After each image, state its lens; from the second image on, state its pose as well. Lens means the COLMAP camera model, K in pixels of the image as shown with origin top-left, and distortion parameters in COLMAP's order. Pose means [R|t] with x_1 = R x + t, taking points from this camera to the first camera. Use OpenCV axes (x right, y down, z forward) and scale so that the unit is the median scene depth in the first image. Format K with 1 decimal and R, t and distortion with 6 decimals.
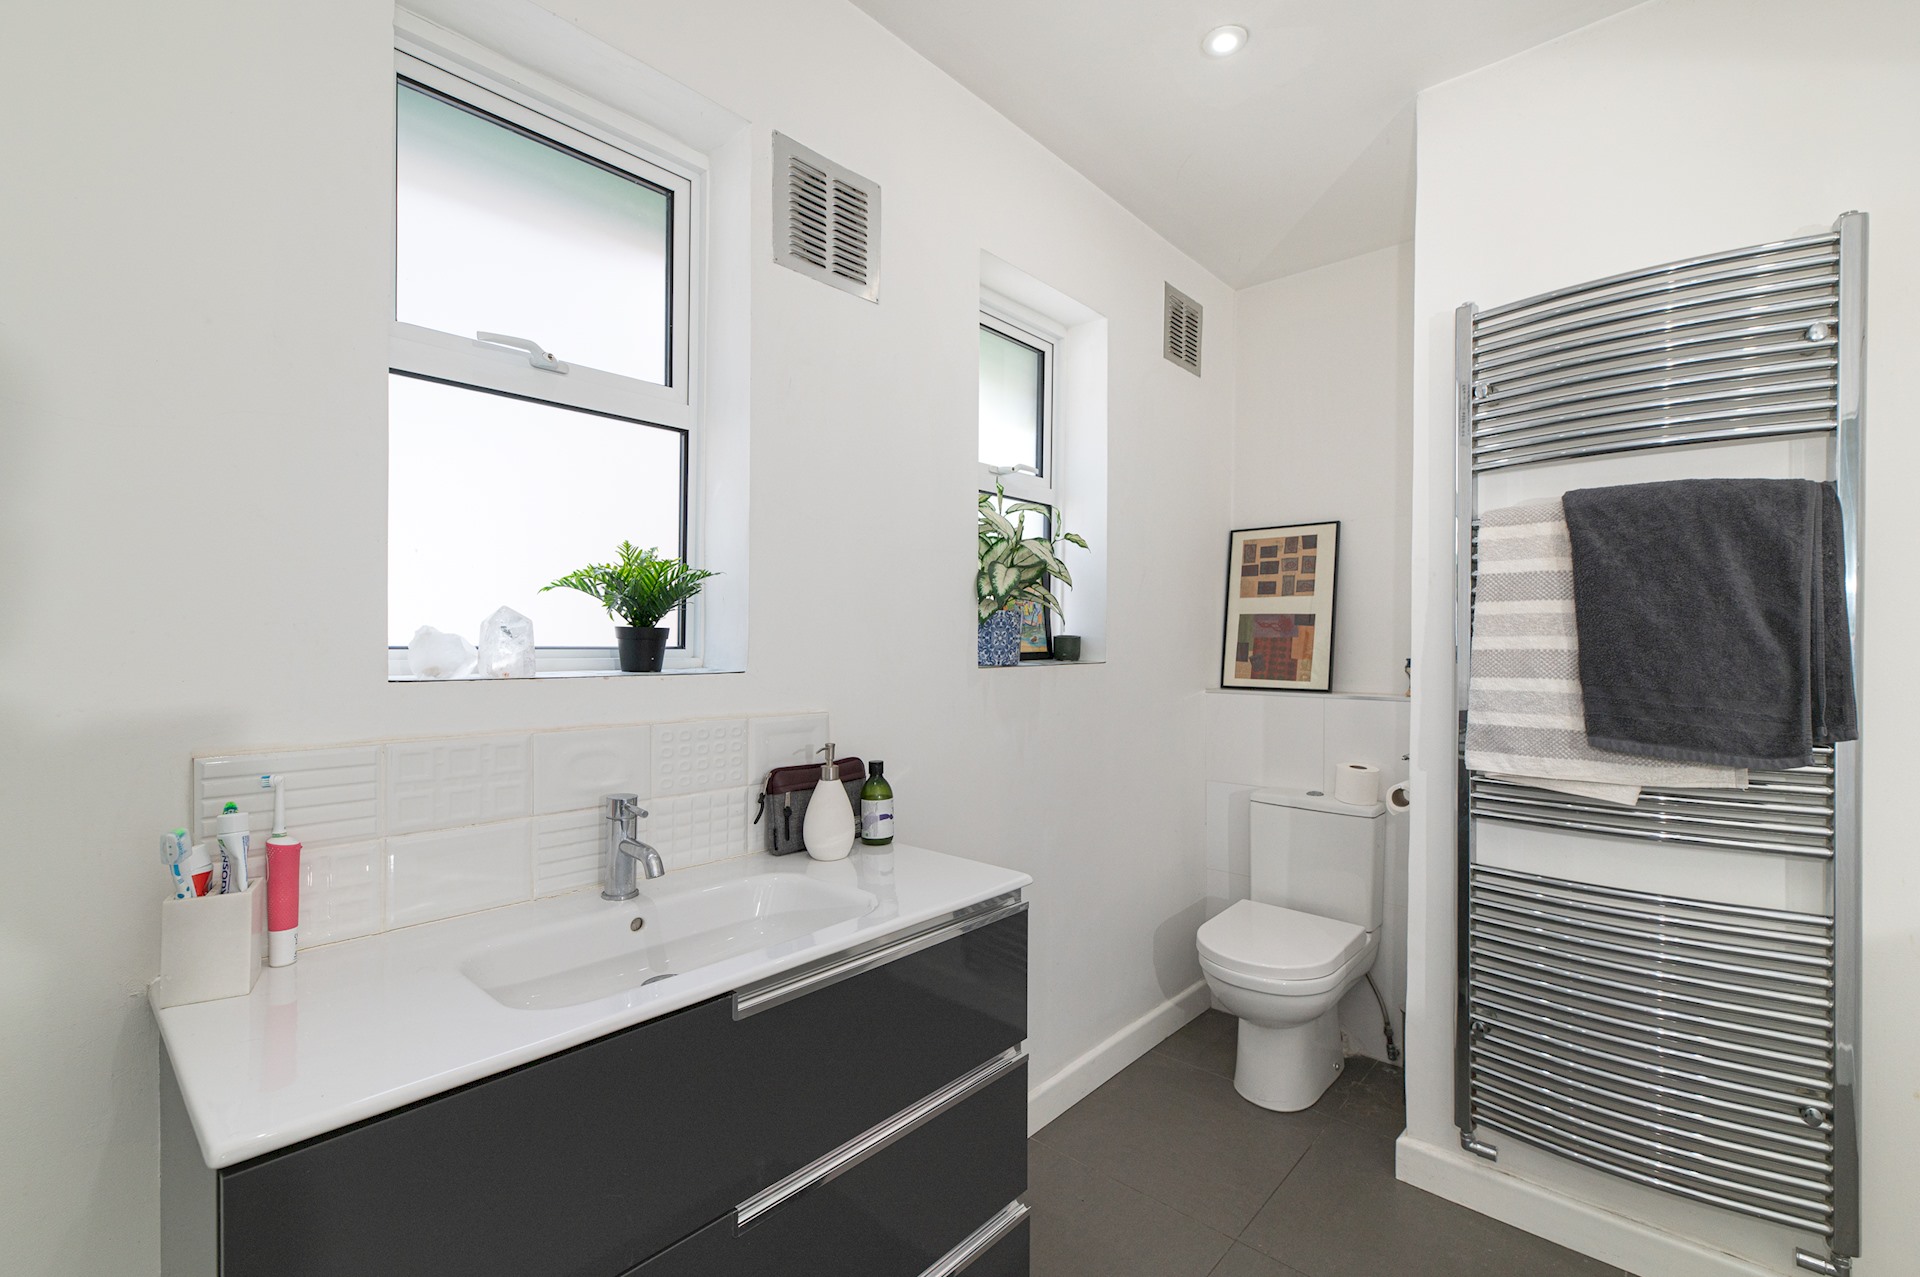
lens RADIAL K [[841.9, 0, 956.8], [0, 841.9, 644.5], [0, 0, 1]] dist [0.000765, -0.000500]
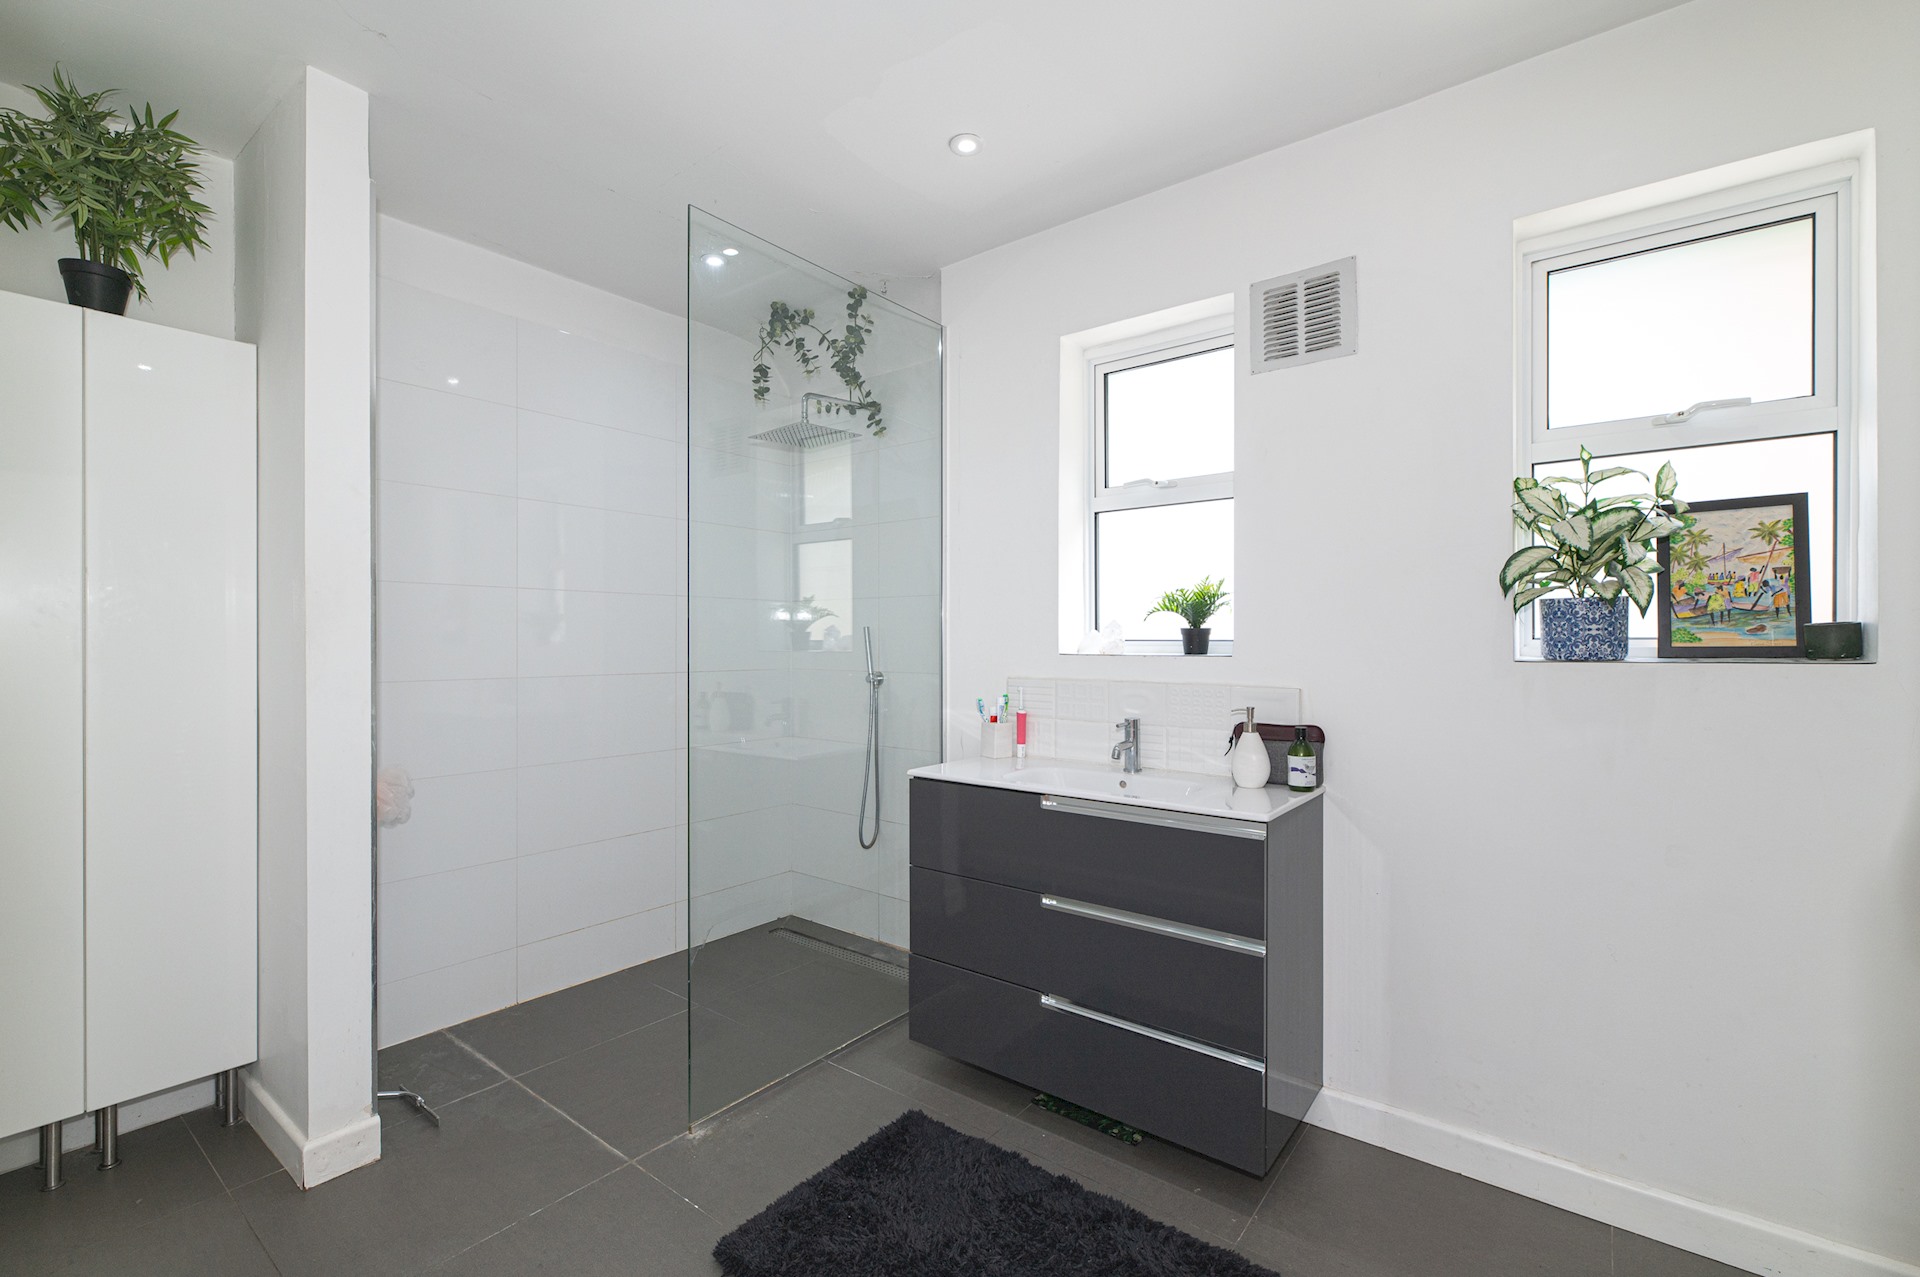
lens RADIAL K [[841.9, 0, 956.8], [0, 841.9, 644.5], [0, 0, 1]] dist [0.000765, -0.000500]
pose [[0.068468, 0.002754, -0.997650, 1.232644], [0.002298, 0.999993, 0.002918, 0.005927], [0.997651, -0.002492, 0.068461, 0.402475]]
